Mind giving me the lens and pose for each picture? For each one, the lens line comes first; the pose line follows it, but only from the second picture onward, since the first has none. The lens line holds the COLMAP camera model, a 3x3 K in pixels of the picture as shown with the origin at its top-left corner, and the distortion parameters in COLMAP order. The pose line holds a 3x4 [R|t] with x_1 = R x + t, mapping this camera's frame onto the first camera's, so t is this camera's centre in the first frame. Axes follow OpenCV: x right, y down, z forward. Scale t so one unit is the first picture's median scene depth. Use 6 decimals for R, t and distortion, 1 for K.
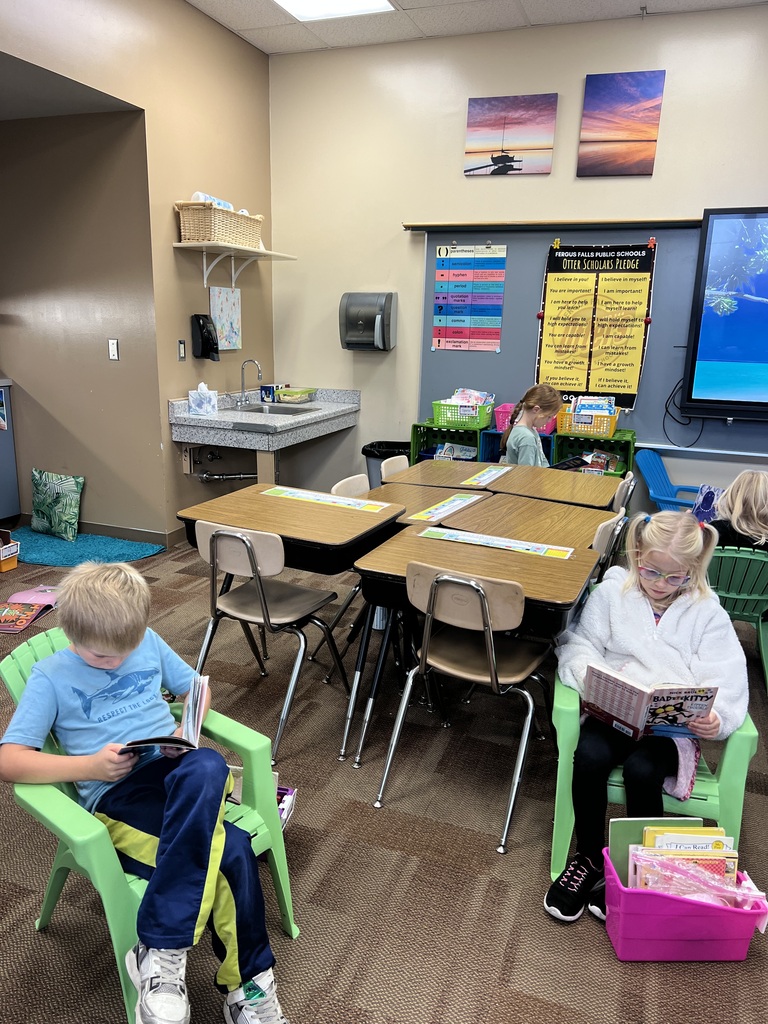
lens RADIAL K [[763.5, 0, 384.0], [0, 763.5, 512.6], [0, 0, 1]] dist [0.035301, -0.002215]
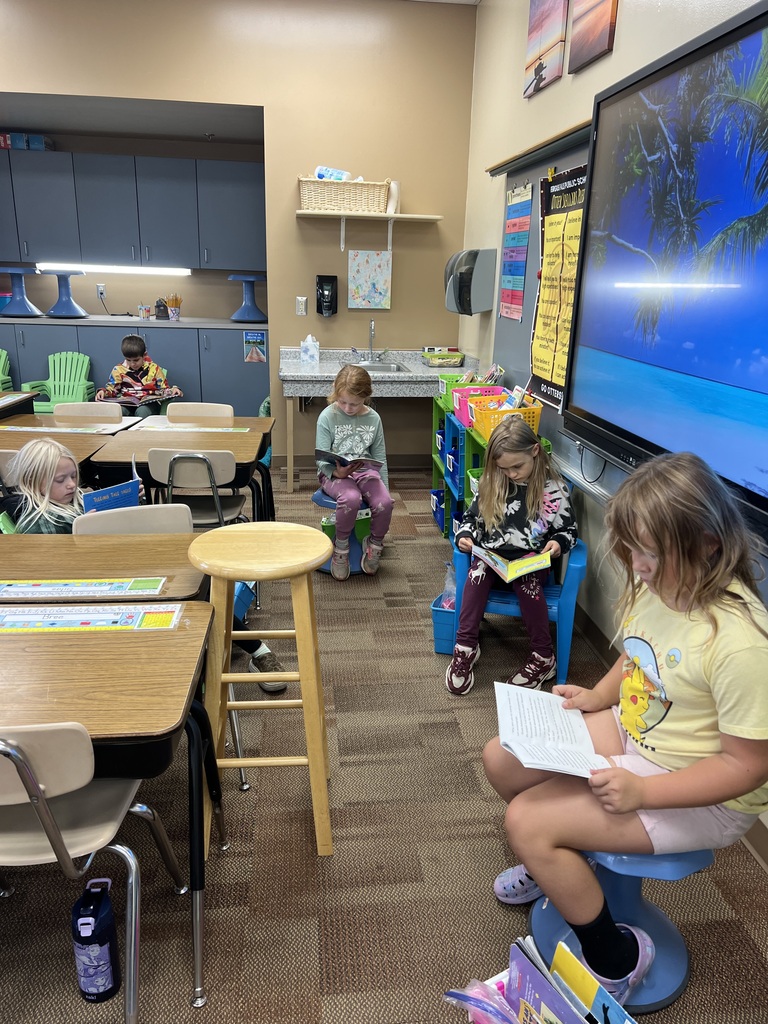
lens RADIAL K [[763.5, 0, 383.4], [0, 763.5, 506.9], [0, 0, 1]] dist [0.035301, -0.002215]
pose [[0.473460, 0.249681, -0.844686, 0.832868], [-0.227999, 0.961038, 0.156276, -0.122334], [0.850795, 0.118597, 0.511940, 0.518789]]
